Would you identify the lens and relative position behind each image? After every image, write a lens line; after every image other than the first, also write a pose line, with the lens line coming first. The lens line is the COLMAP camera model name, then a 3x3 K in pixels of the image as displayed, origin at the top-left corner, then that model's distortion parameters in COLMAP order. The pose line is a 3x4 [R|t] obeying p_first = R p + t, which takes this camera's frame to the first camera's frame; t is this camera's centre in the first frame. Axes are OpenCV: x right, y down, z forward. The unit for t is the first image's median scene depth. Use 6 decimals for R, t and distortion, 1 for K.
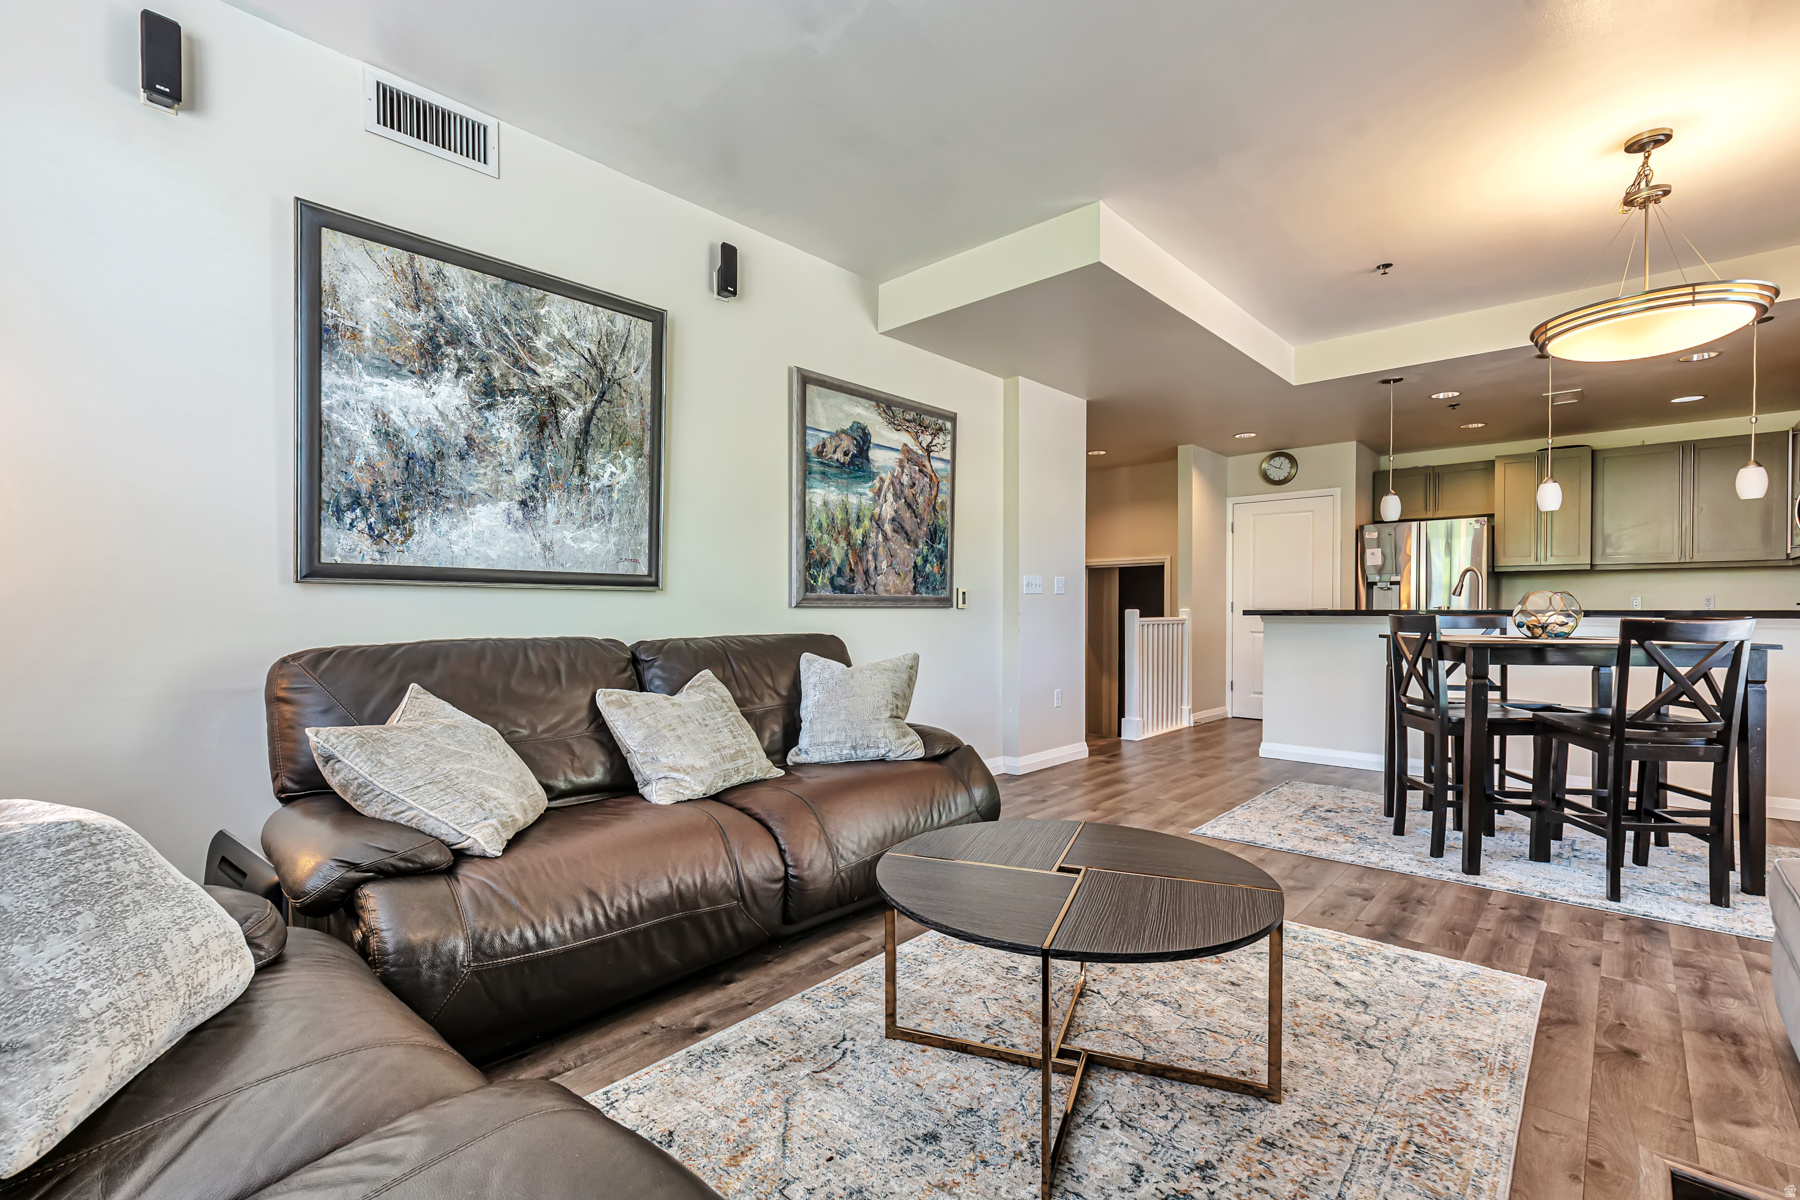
lens RADIAL K [[791.9, 0, 897.7], [0, 791.9, 610.7], [0, 0, 1]] dist [0.001752, 0.000650]
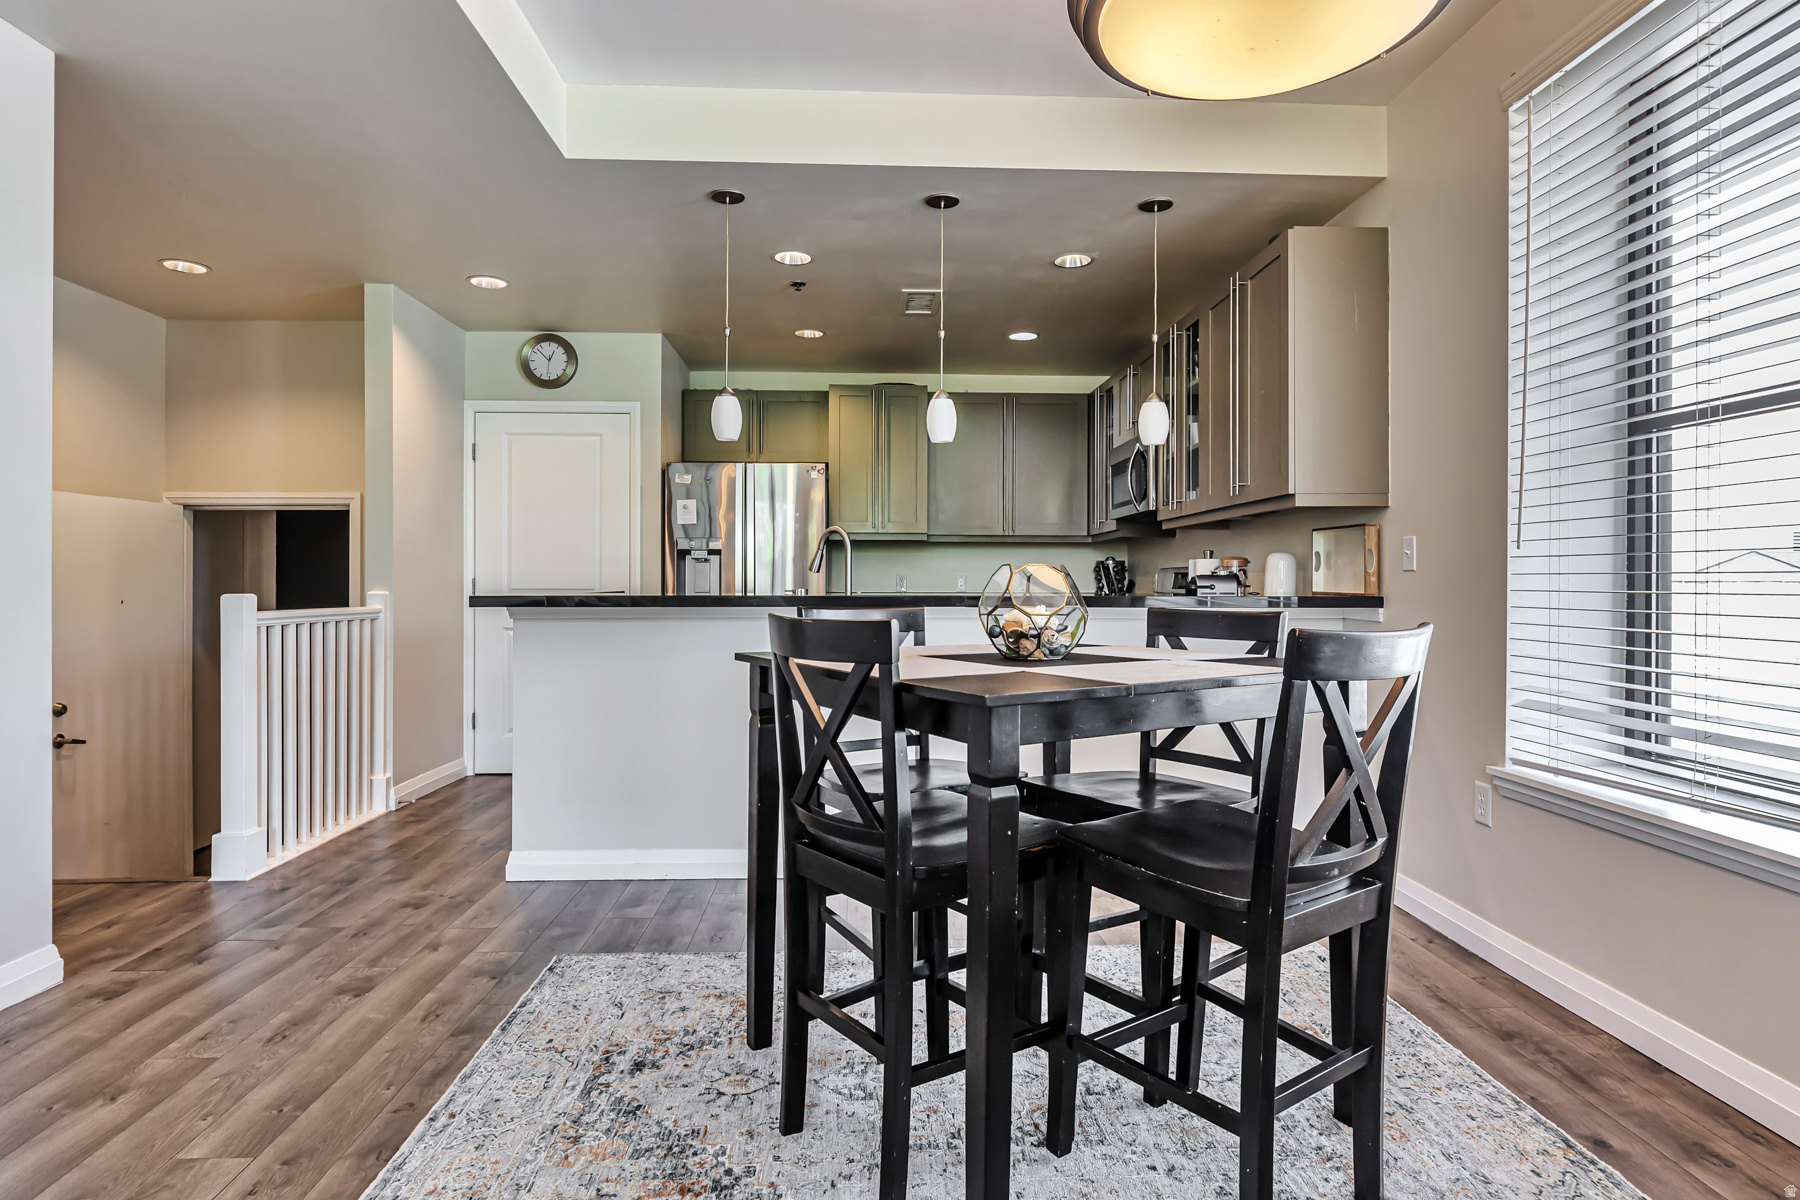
lens RADIAL K [[945.9, 0, 897.5], [0, 945.9, 588.6], [0, 0, 1]] dist [0.003942, 0.000455]
pose [[0.705913, -0.003322, 0.708291, 0.366006], [0.002660, 0.999994, 0.002039, -0.010274], [-0.708293, 0.000445, 0.705918, 0.702884]]
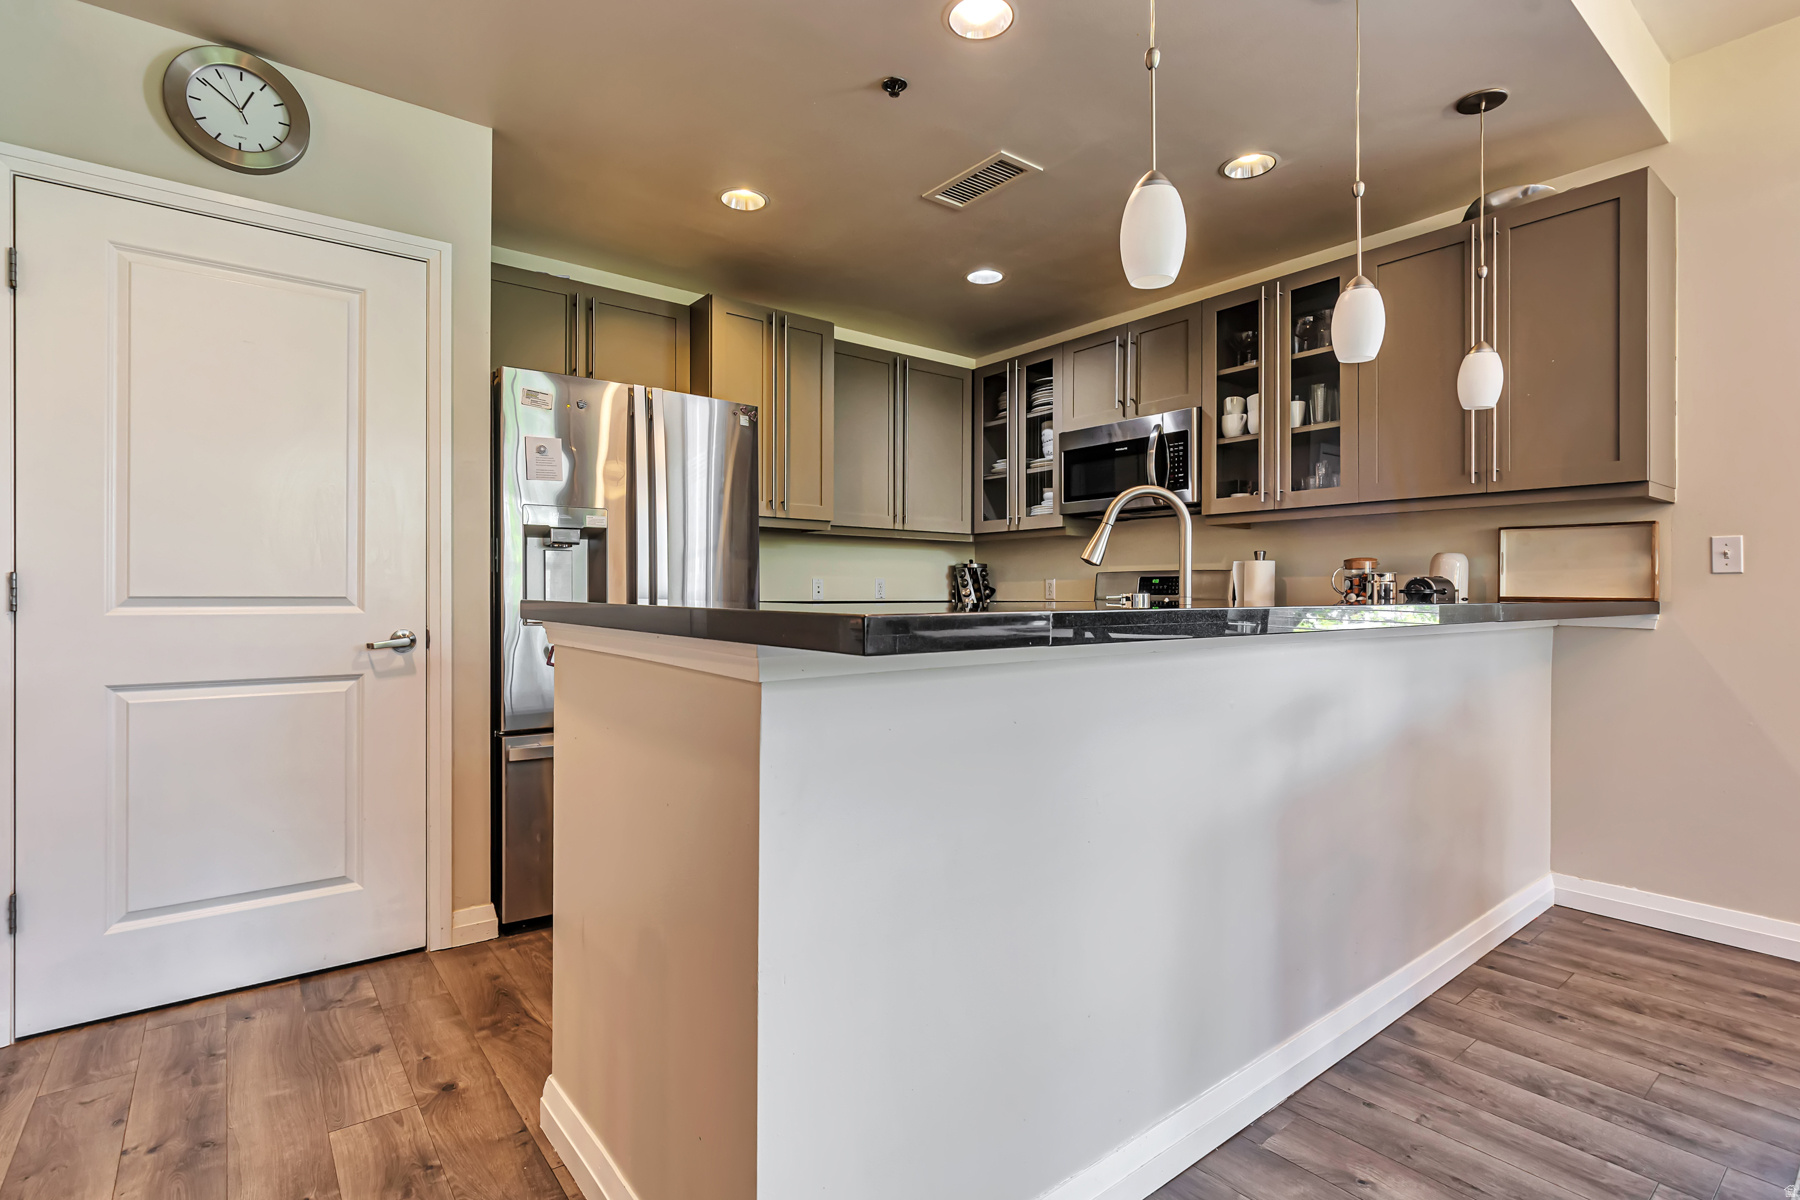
lens RADIAL K [[848.3, 0, 900.0], [0, 848.3, 600.0], [0, 0, 1]] dist [0.000026, -0.000143]
pose [[0.163875, -0.006543, 0.986459, 0.517212], [0.003654, 0.999975, 0.006026, -0.007518], [-0.986474, 0.002617, 0.163895, 1.704795]]
